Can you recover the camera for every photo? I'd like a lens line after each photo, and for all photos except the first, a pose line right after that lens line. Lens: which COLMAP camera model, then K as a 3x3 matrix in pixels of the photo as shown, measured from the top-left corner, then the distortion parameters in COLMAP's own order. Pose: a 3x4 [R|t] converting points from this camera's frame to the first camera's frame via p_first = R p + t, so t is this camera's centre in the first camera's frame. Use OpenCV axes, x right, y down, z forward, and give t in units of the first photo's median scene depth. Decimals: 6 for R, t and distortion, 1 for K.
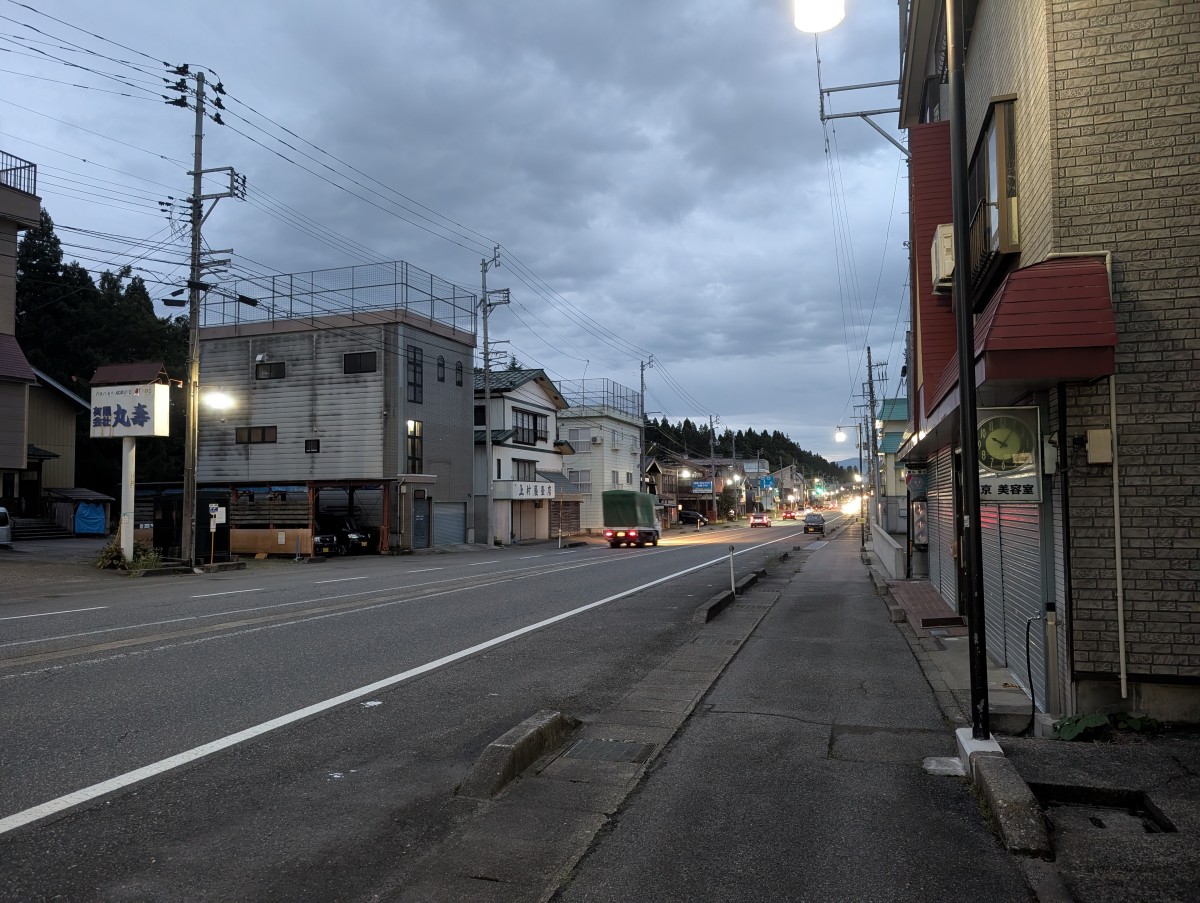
lens RADIAL K [[927.1, 0, 600.0], [0, 927.1, 451.5], [0, 0, 1]] dist [0.003530, -0.001432]
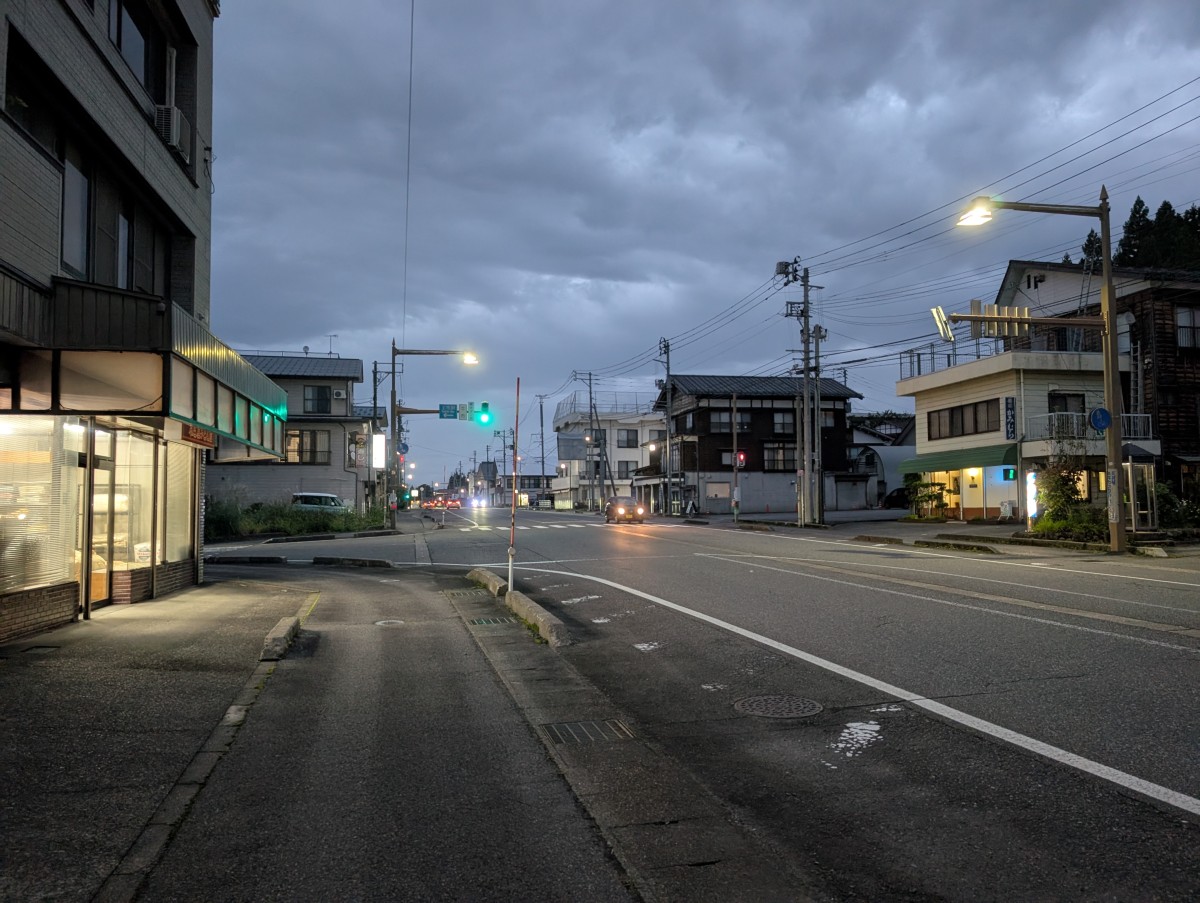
lens RADIAL K [[927.1, 0, 600.0], [0, 927.1, 451.5], [0, 0, 1]] dist [0.003530, -0.001432]
pose [[-0.883377, -0.016373, -0.468376, 0.408596], [0.029603, 0.995444, -0.090631, 0.111340], [0.467726, -0.093927, -0.878868, 1.749796]]
